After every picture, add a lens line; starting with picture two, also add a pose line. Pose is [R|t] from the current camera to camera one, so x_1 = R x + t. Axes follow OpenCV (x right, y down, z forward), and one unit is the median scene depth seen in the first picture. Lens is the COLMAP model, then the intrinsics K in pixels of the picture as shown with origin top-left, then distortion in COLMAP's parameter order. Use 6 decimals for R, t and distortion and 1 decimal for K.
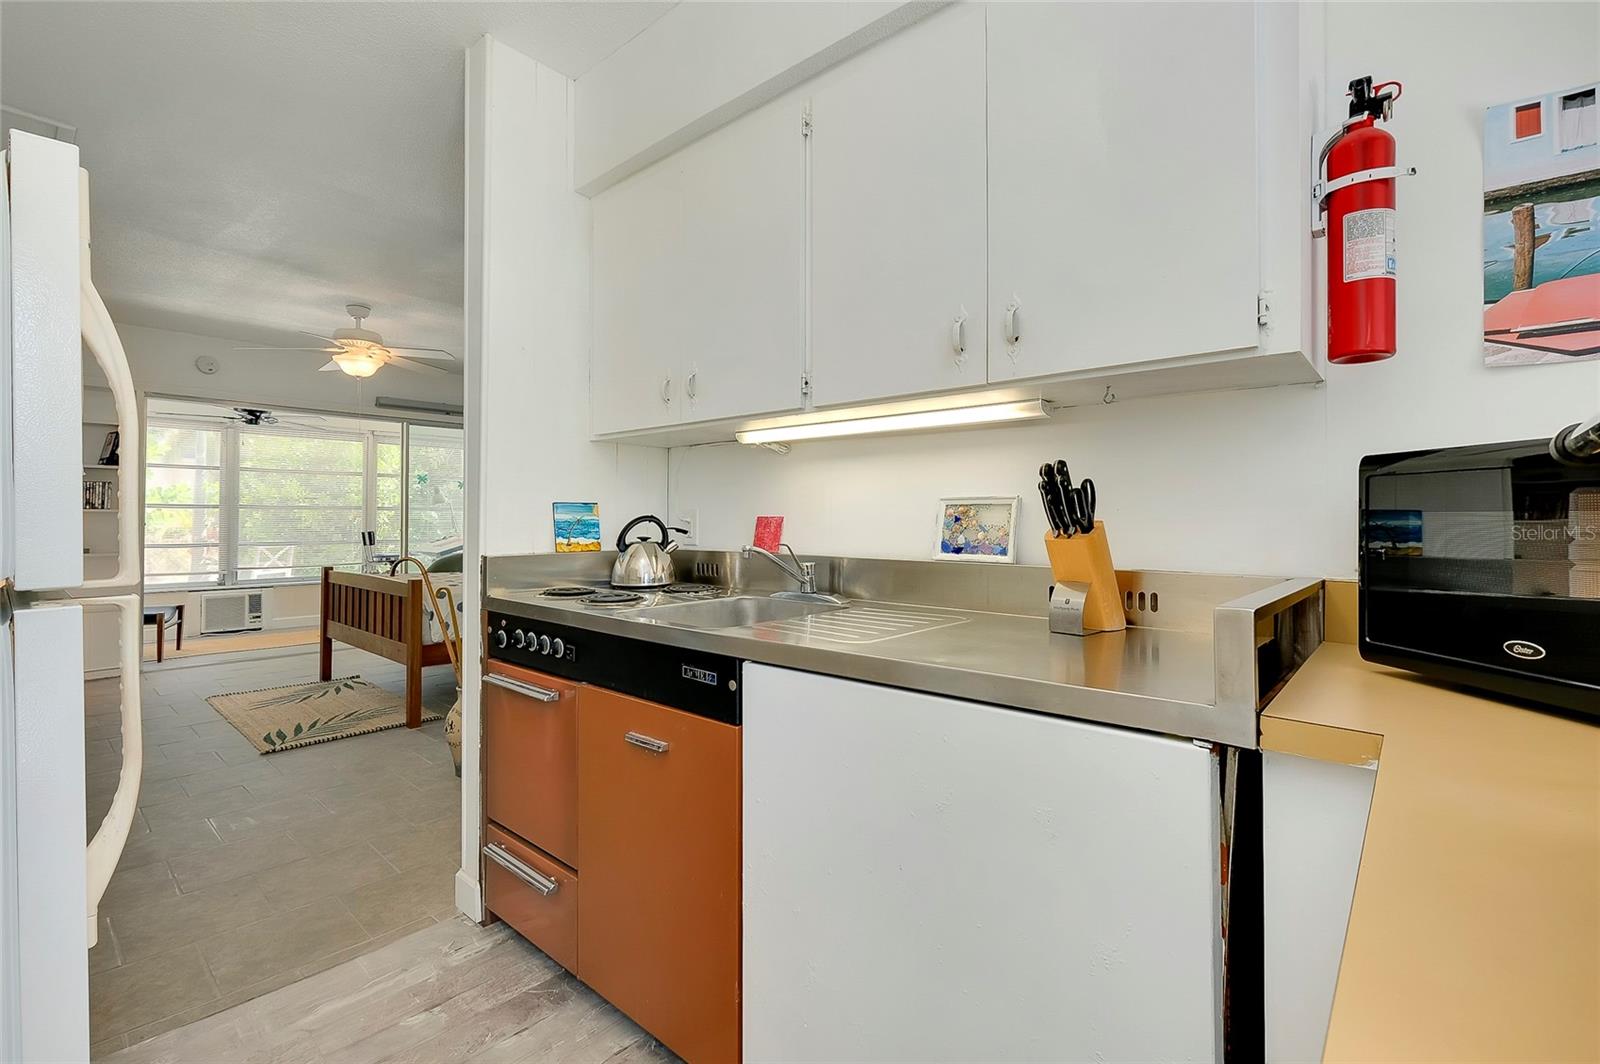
lens RADIAL K [[703.2, 0, 794.9], [0, 703.2, 509.0], [0, 0, 1]] dist [-0.003094, -0.000296]
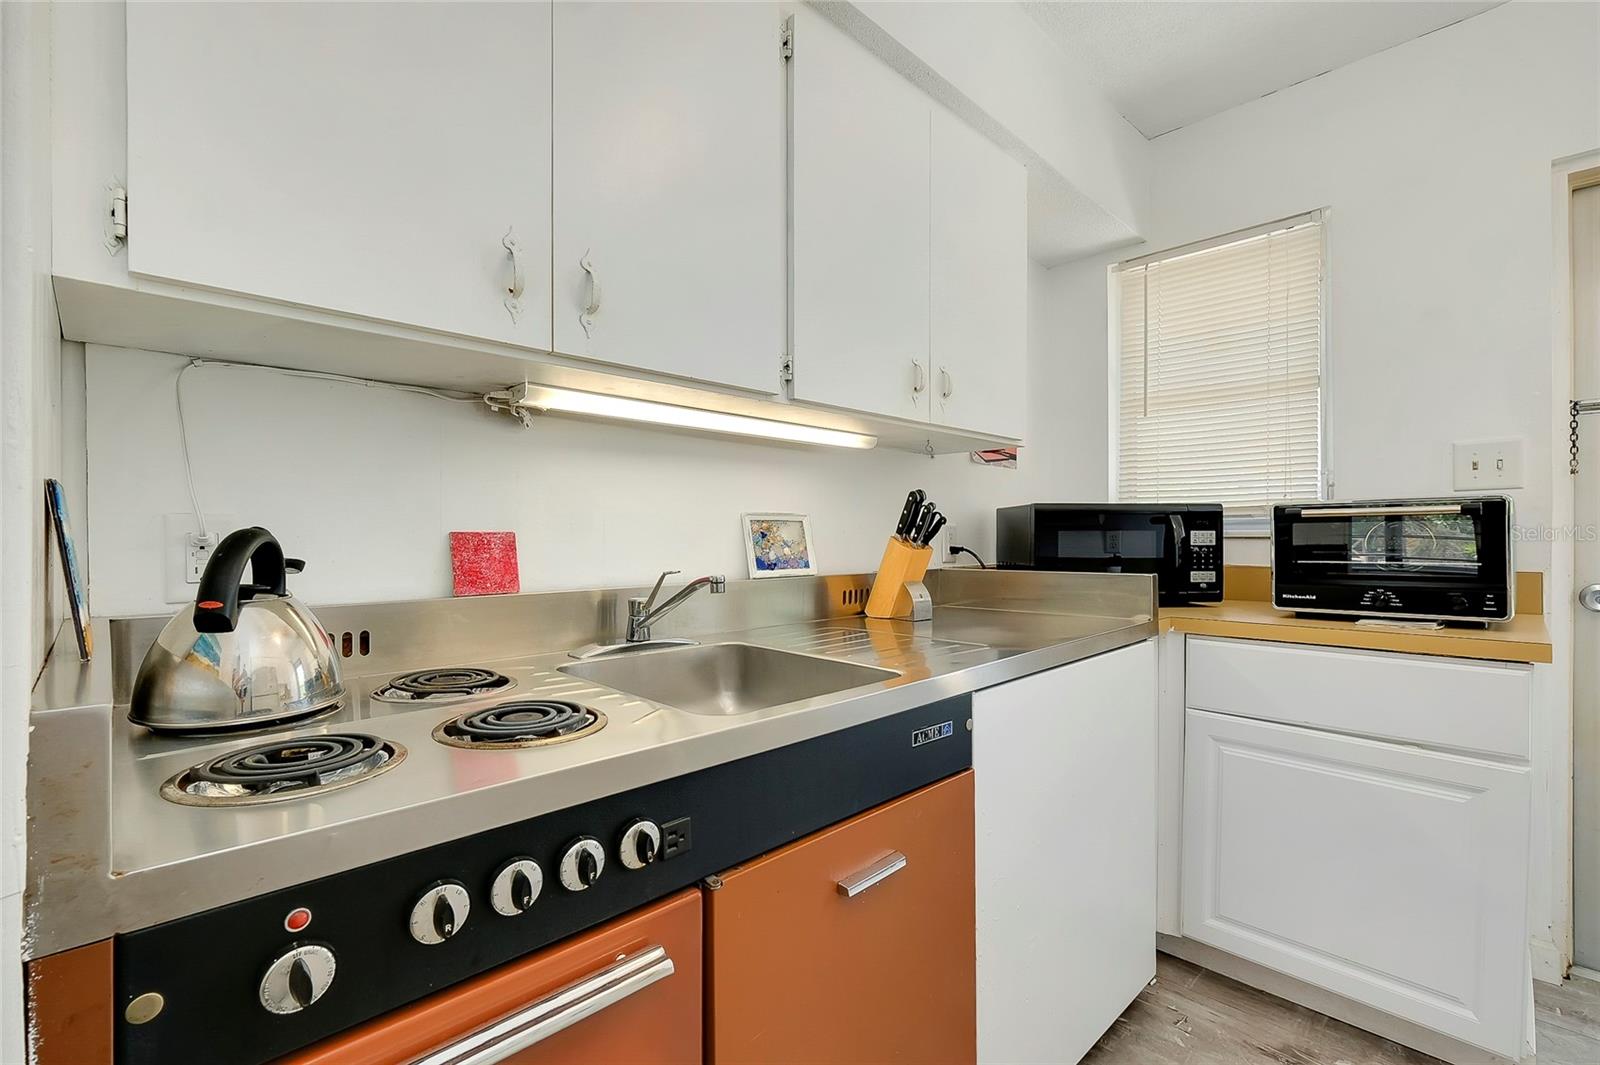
lens RADIAL K [[715.9, 0, 792.4], [0, 715.9, 536.2], [0, 0, 1]] dist [-0.006793, -0.000215]
pose [[0.070279, -0.004197, 0.997519, -0.618924], [-0.011241, 0.999924, 0.004999, 0.008607], [-0.997464, -0.011564, 0.070227, 0.722410]]
